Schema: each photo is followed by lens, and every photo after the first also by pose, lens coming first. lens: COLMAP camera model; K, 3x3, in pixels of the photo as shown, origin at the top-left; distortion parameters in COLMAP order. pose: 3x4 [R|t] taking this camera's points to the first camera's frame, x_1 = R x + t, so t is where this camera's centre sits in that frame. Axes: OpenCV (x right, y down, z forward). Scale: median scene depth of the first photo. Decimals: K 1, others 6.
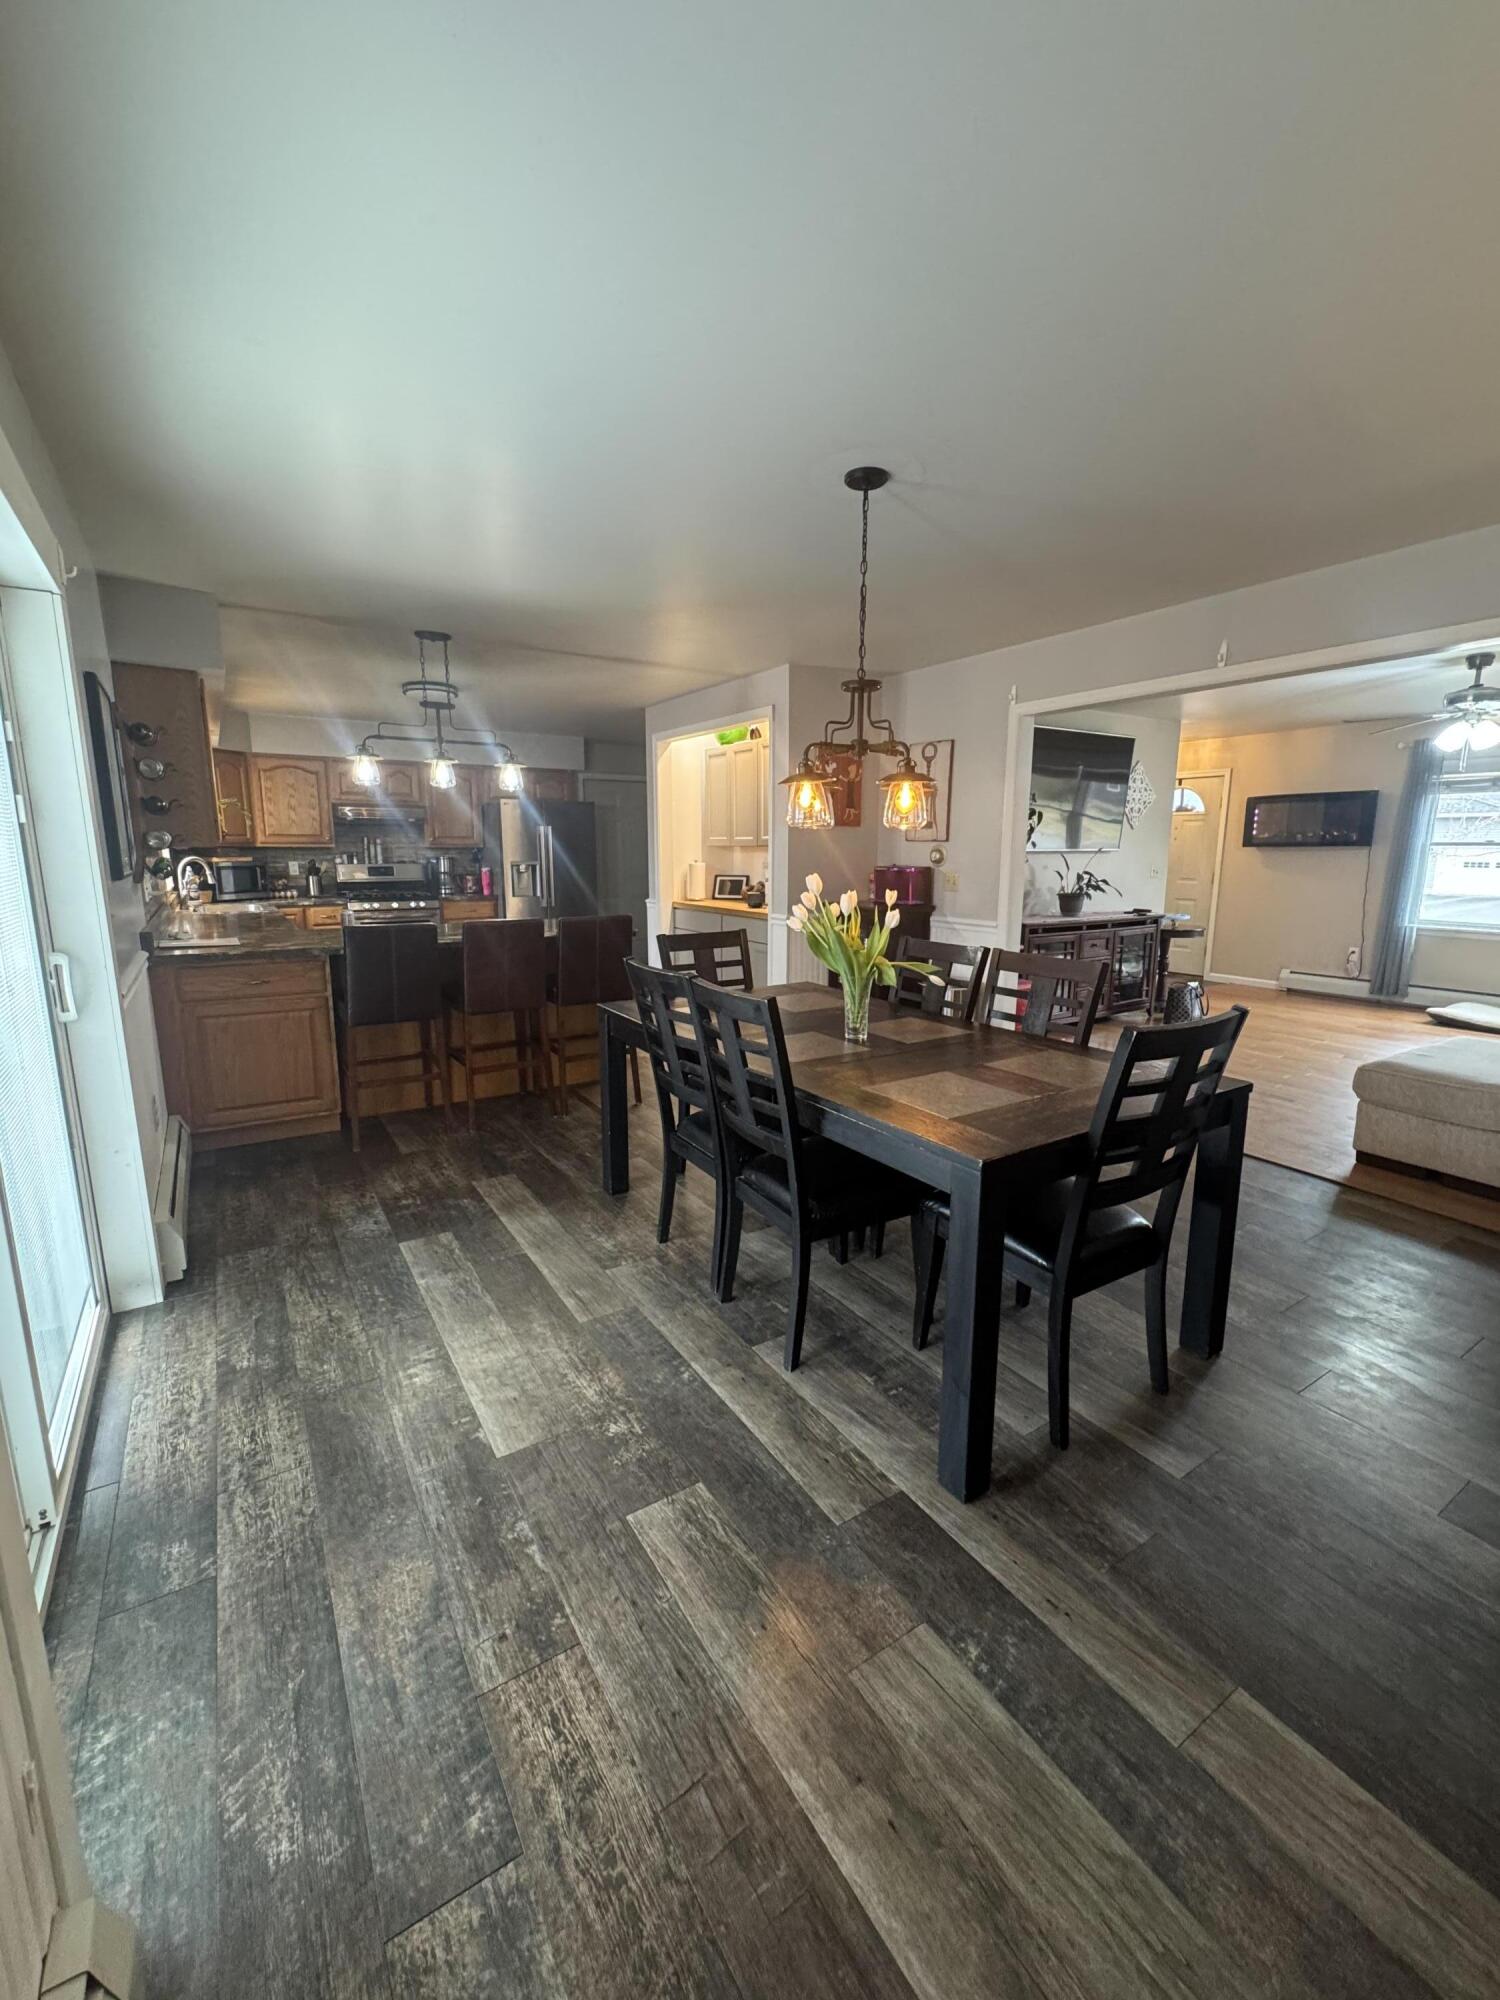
lens RADIAL K [[799.5, 0, 746.6], [0, 799.5, 1002.1], [0, 0, 1]] dist [-0.000883, 0.000438]
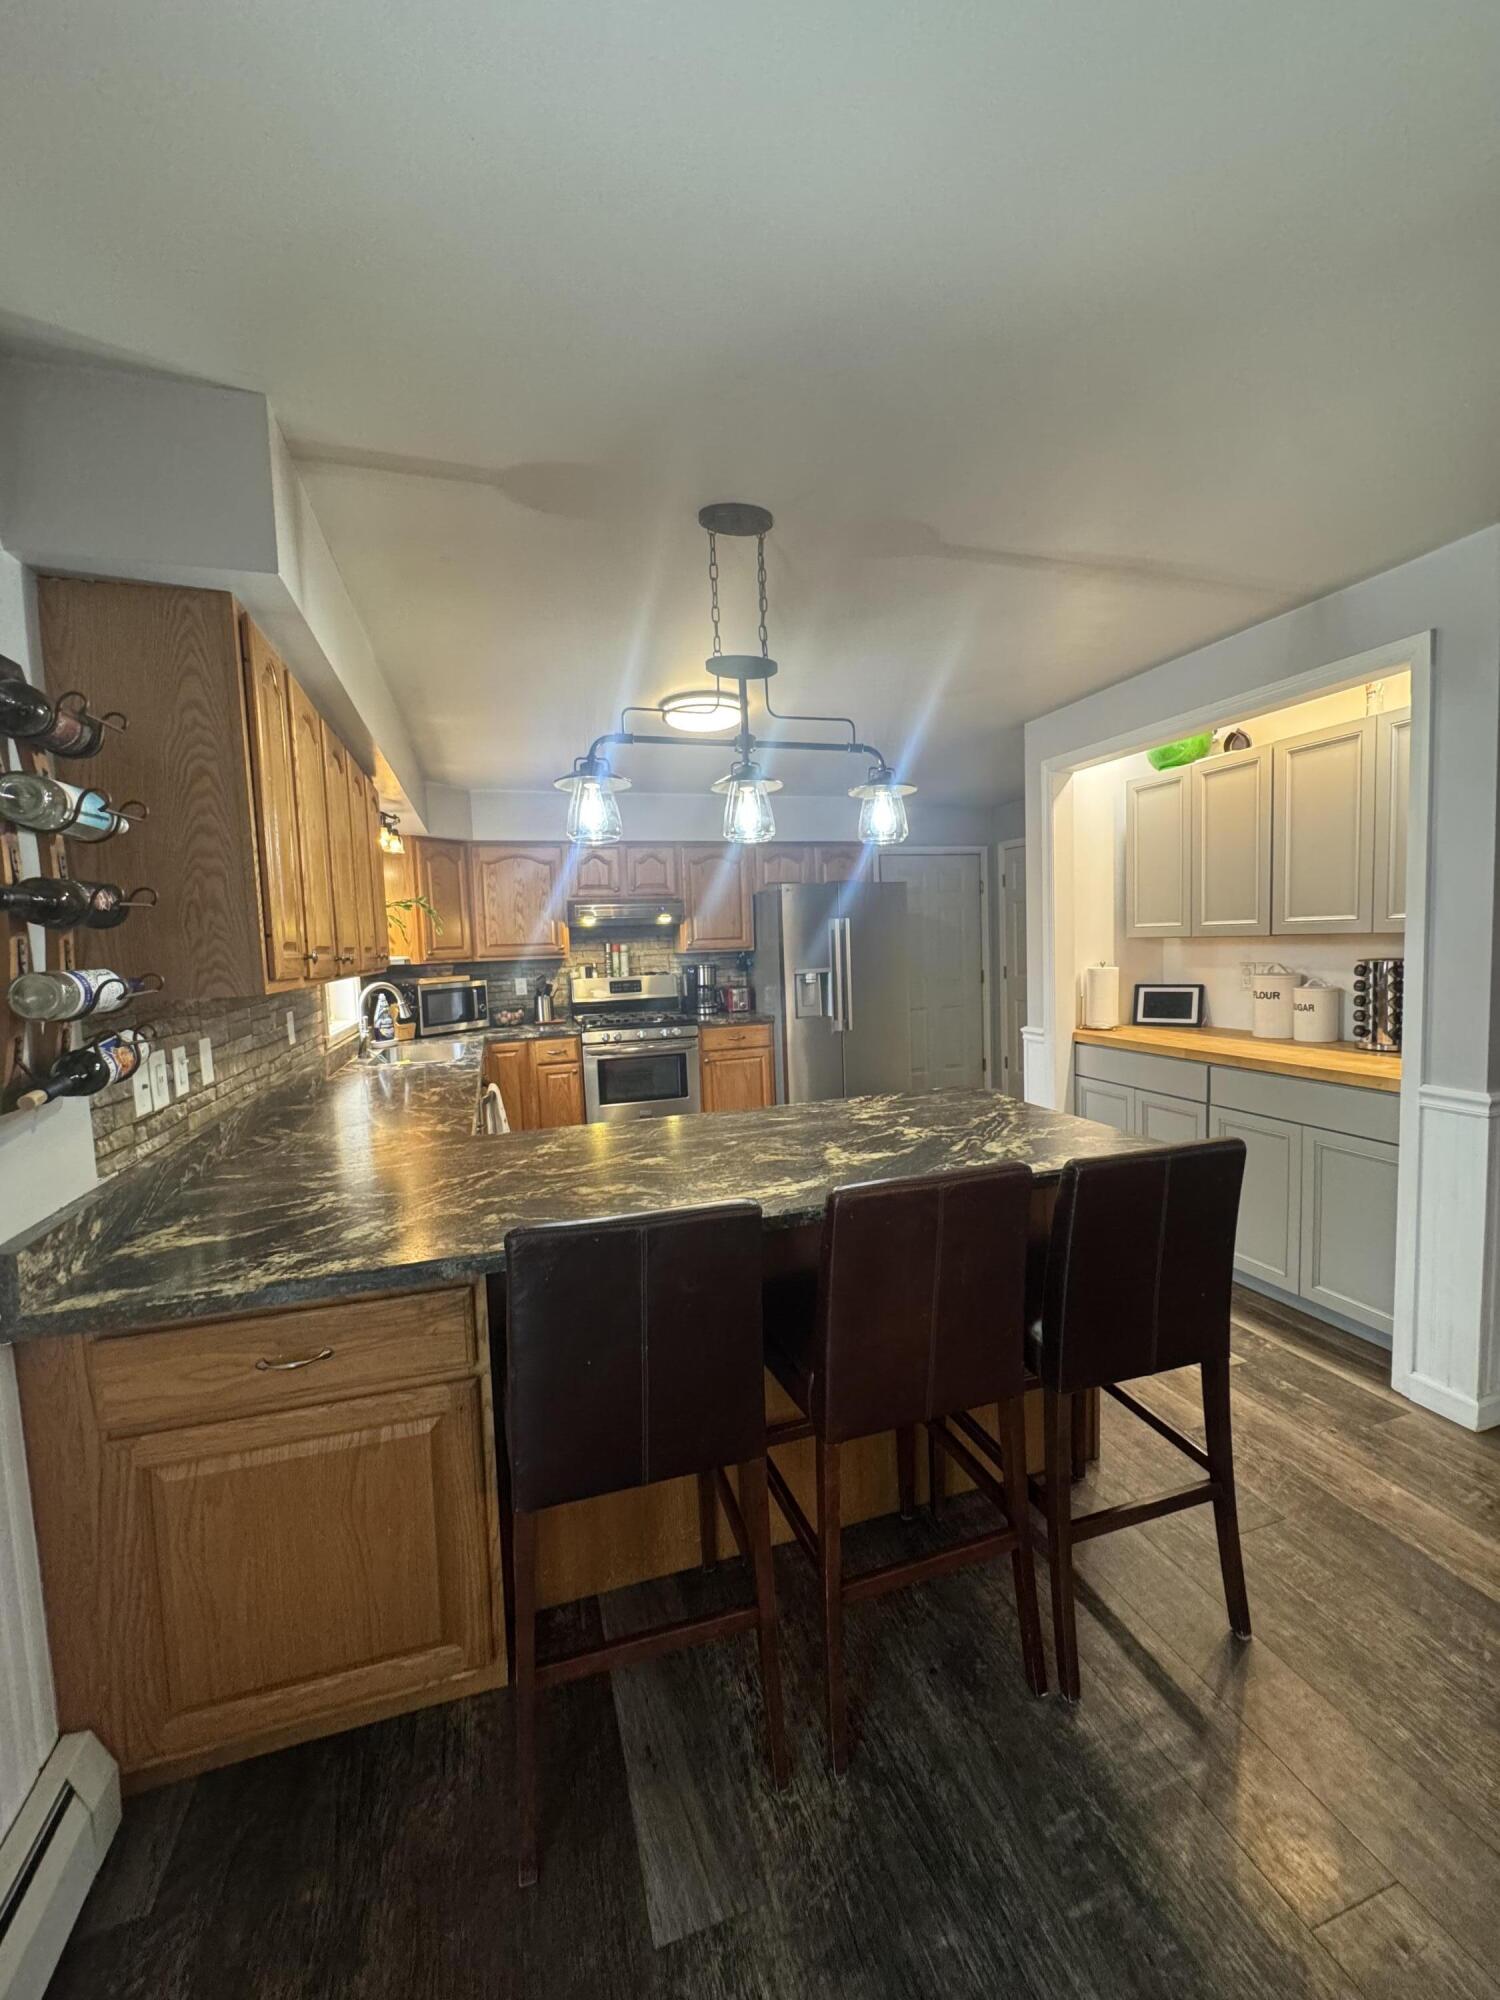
lens RADIAL K [[799.5, 0, 746.6], [0, 799.5, 1002.1], [0, 0, 1]] dist [-0.000883, 0.000438]
pose [[0.961860, -0.016068, -0.273071, -0.159731], [-0.014473, 0.993885, -0.109465, -0.077298], [0.273160, 0.109242, 0.955746, 0.351847]]
